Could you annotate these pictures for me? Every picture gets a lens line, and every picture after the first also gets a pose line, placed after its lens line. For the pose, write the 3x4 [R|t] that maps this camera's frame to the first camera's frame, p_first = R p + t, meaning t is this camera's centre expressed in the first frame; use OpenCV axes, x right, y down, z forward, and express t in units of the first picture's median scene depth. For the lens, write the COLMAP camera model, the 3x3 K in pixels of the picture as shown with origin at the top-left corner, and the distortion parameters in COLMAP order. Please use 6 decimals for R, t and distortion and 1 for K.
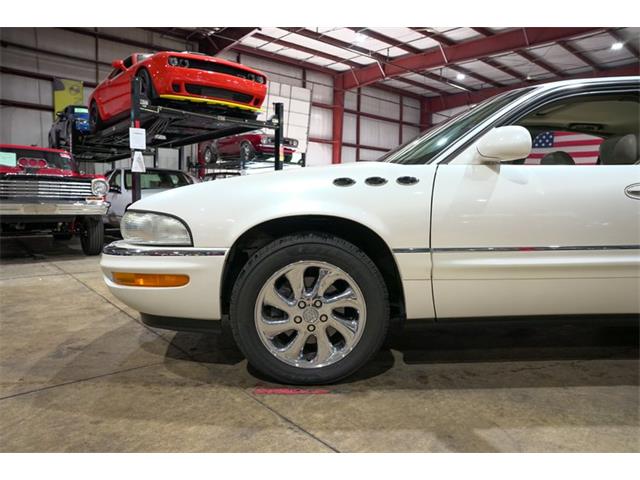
lens RADIAL K [[438.3, 0, 321.1], [0, 438.3, 238.3], [0, 0, 1]] dist [-0.131367, 0.096116]
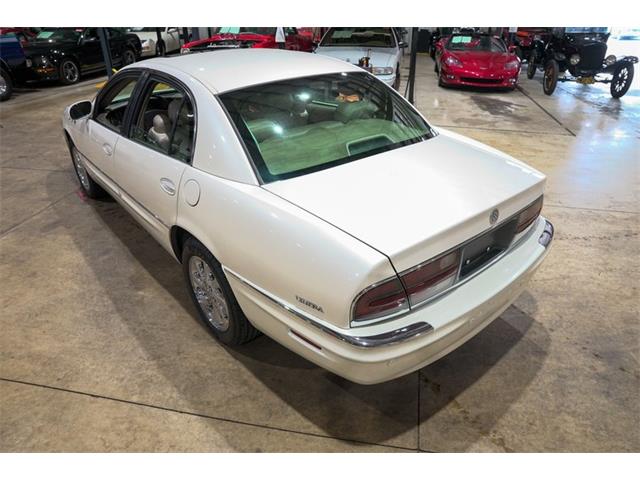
lens RADIAL K [[438.3, 0, 319.8], [0, 438.3, 238.3], [0, 0, 1]] dist [-0.131367, 0.096116]
pose [[0.615068, 0.365277, -0.698759, 2.483171], [-0.054356, 0.903752, 0.424591, -0.531657], [0.786598, -0.223171, 0.575724, 0.554071]]
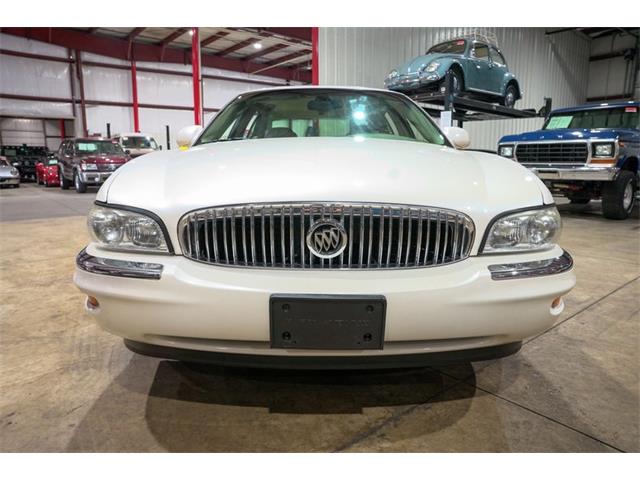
lens RADIAL K [[438.3, 0, 320.8], [0, 438.3, 237.8], [0, 0, 1]] dist [-0.131367, 0.096116]
pose [[0.032224, -0.185799, 0.982059, -1.170039], [0.087975, 0.979283, 0.182387, -0.176529], [-0.995601, 0.080519, 0.047902, 1.336112]]
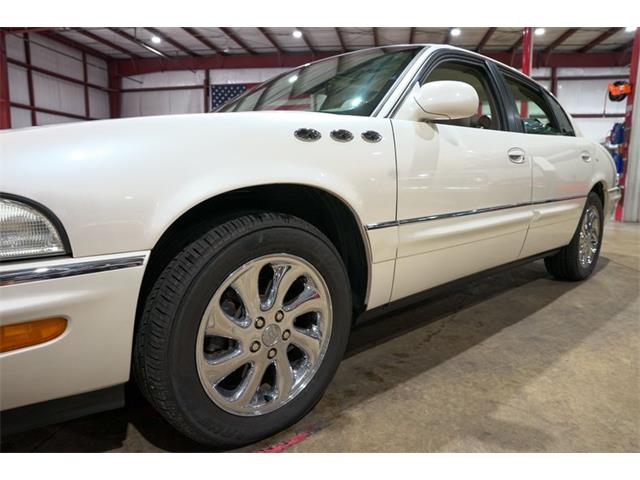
lens RADIAL K [[438.3, 0, 321.7], [0, 438.3, 238.3], [0, 0, 1]] dist [-0.131367, 0.096116]
pose [[0.764689, -0.104870, 0.635809, -0.349013], [0.063512, 0.994130, 0.087585, -0.023110], [-0.641262, -0.026594, 0.766861, 0.416472]]
